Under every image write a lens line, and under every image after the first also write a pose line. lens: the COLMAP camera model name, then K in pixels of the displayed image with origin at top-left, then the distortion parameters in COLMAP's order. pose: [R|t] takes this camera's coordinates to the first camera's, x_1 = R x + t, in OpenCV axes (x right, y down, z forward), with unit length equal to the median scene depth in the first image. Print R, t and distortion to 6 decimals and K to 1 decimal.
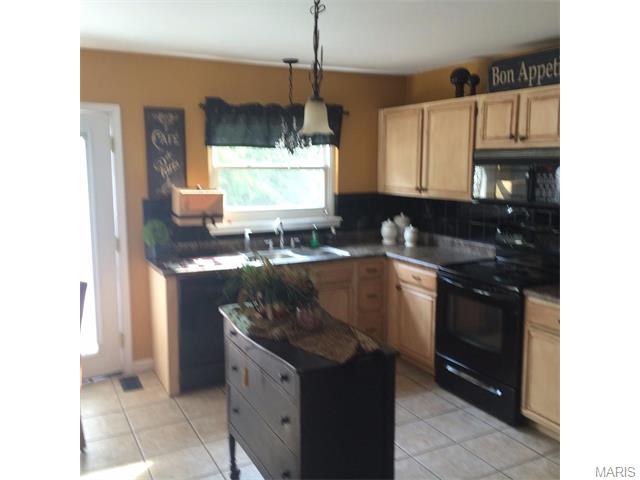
lens RADIAL K [[551.2, 0, 319.6], [0, 551.2, 239.1], [0, 0, 1]] dist [0.037558, -0.031719]
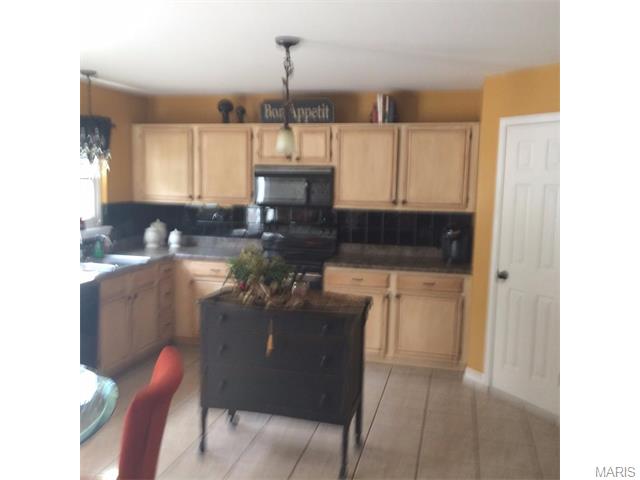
lens RADIAL K [[551.2, 0, 316.7], [0, 551.2, 240.1], [0, 0, 1]] dist [0.037558, -0.031719]
pose [[0.678397, -0.077556, 0.730591, -0.534806], [0.091000, 0.995625, 0.021192, -0.000813], [-0.729038, 0.052107, 0.682487, 0.014924]]
